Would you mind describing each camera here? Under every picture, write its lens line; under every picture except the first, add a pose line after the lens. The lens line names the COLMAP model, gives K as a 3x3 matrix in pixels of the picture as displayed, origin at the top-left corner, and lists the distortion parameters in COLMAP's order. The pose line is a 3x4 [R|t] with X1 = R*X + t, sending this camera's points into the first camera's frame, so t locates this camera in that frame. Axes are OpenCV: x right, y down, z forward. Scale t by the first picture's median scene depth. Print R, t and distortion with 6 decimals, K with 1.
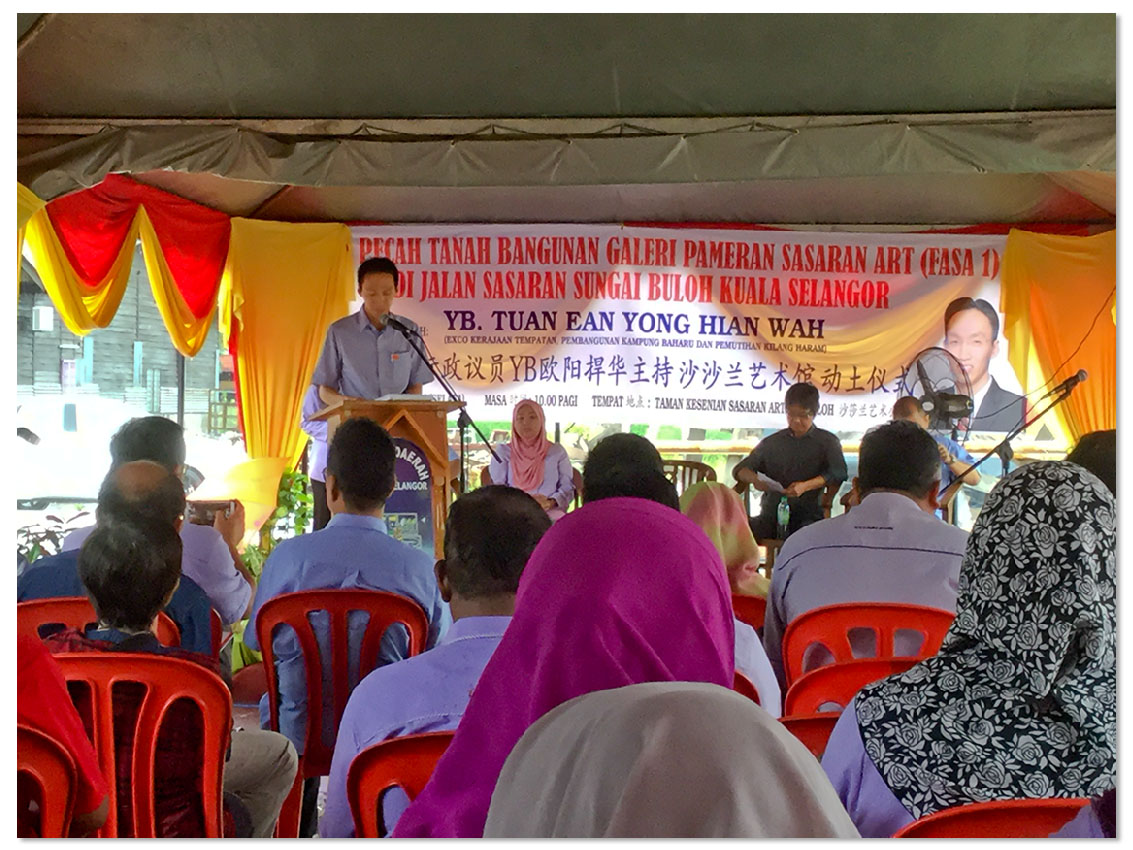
lens RADIAL K [[2397.1, 0, 566.5], [0, 2397.1, 425.0], [0, 0, 1]] dist [0.020388, 0.329280]
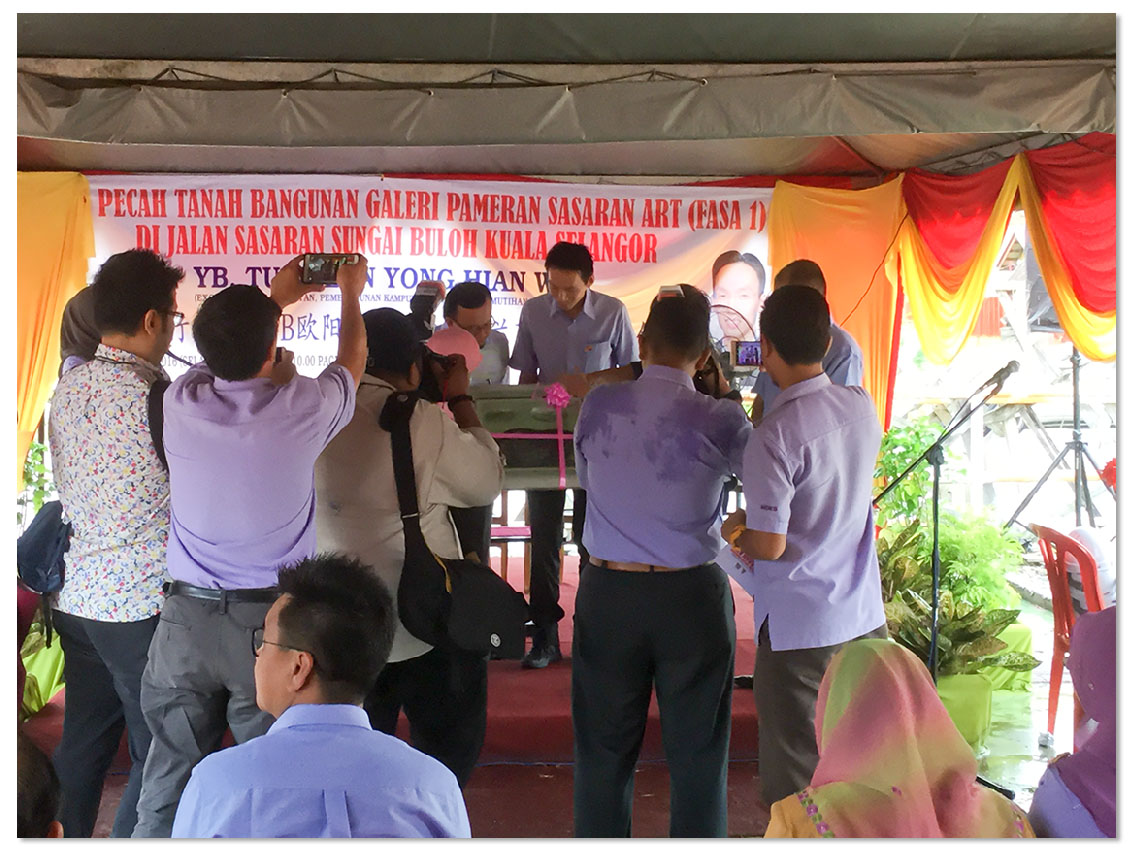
lens RADIAL K [[1995.6, 0, 566.5], [0, 1995.6, 425.0], [0, 0, 1]] dist [-0.031183, 1.419653]
pose [[0.983836, -0.021867, 0.177733, -0.049014], [0.012819, 0.998570, 0.051898, -0.025095], [-0.178613, -0.048780, 0.982709, 0.200781]]
